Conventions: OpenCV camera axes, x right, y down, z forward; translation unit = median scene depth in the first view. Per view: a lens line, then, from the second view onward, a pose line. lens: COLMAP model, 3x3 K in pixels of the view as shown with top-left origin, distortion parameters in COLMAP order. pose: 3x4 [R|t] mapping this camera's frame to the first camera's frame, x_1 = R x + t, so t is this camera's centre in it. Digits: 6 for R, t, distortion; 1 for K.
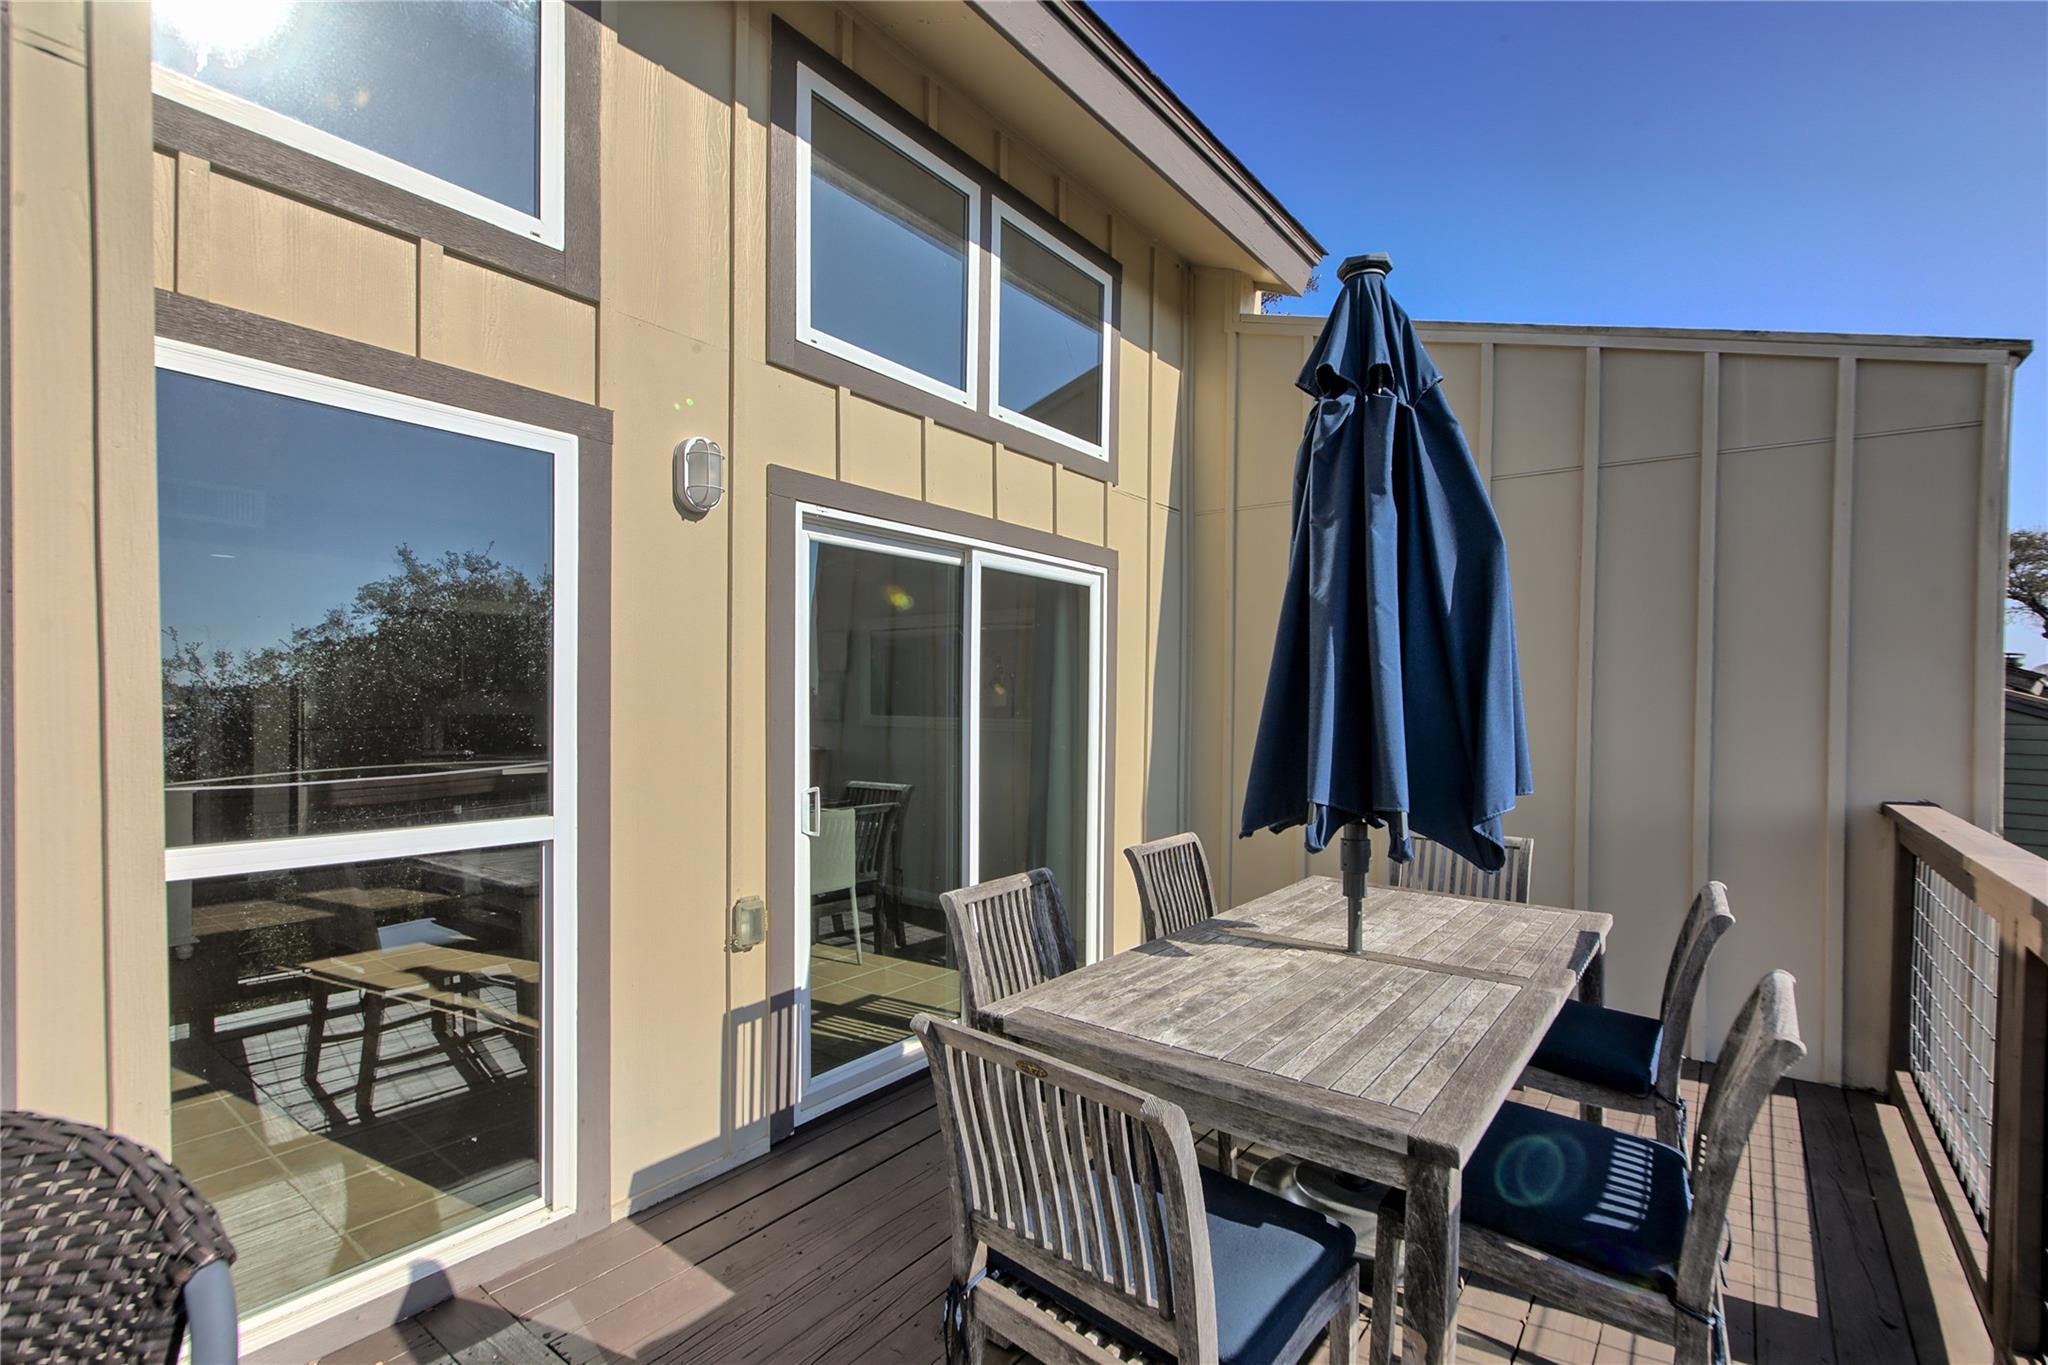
lens RADIAL K [[936.5, 0, 1028.7], [0, 936.5, 711.6], [0, 0, 1]] dist [0.009930, -0.000572]
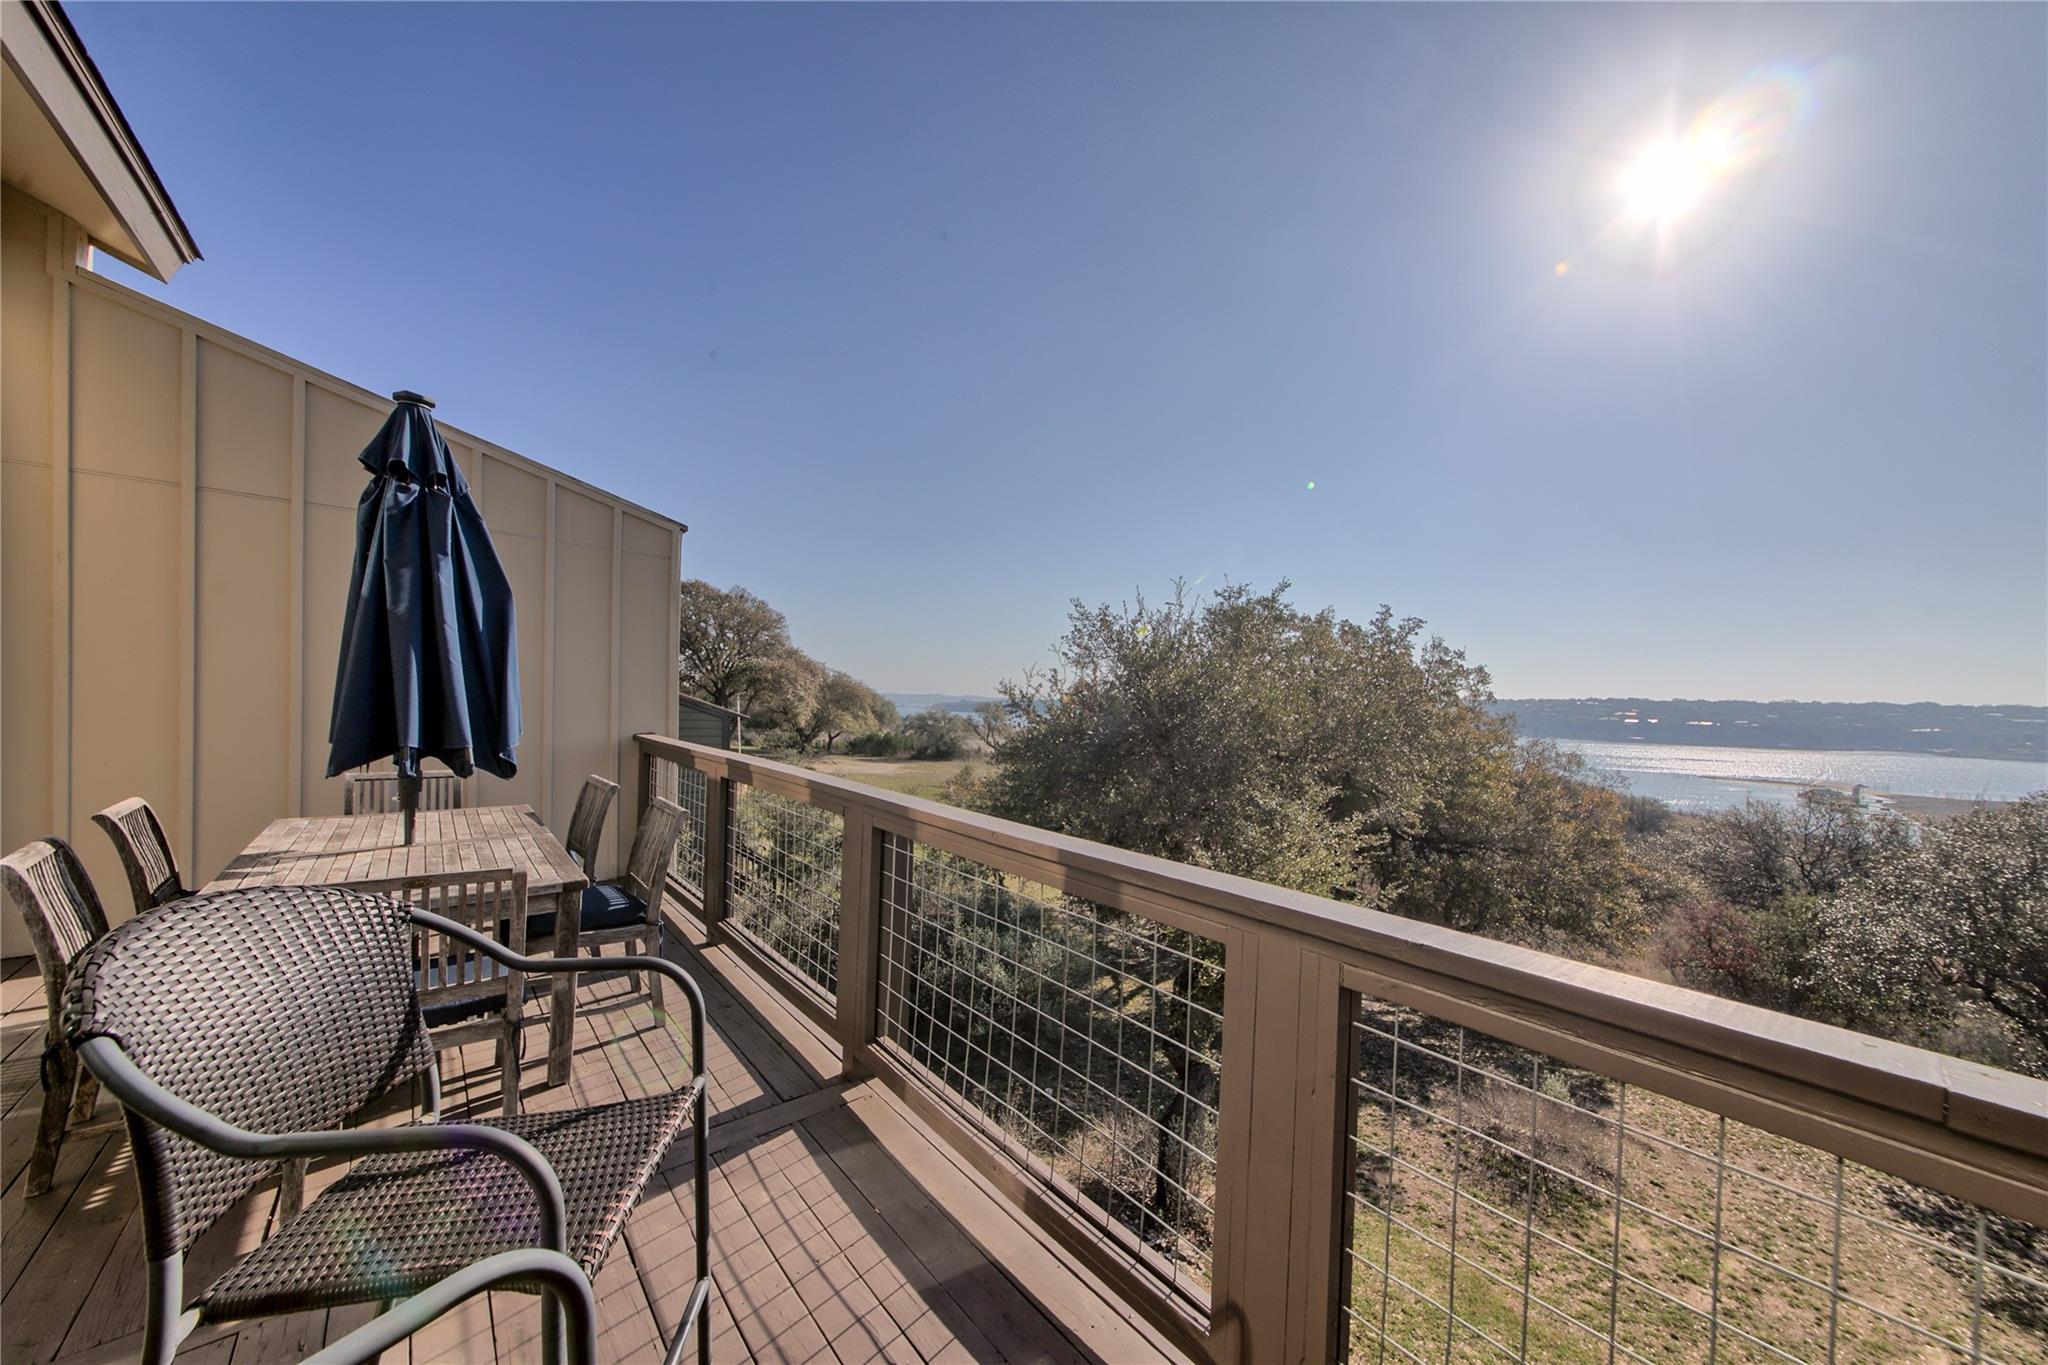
lens RADIAL K [[705.5, 0, 1019.3], [0, 705.5, 707.9], [0, 0, 1]] dist [-0.000716, -0.000110]
pose [[0.240549, -0.015626, 0.970511, -0.536271], [-0.016926, 0.999651, 0.020291, -0.007977], [-0.970489, -0.021308, 0.240201, -0.247574]]
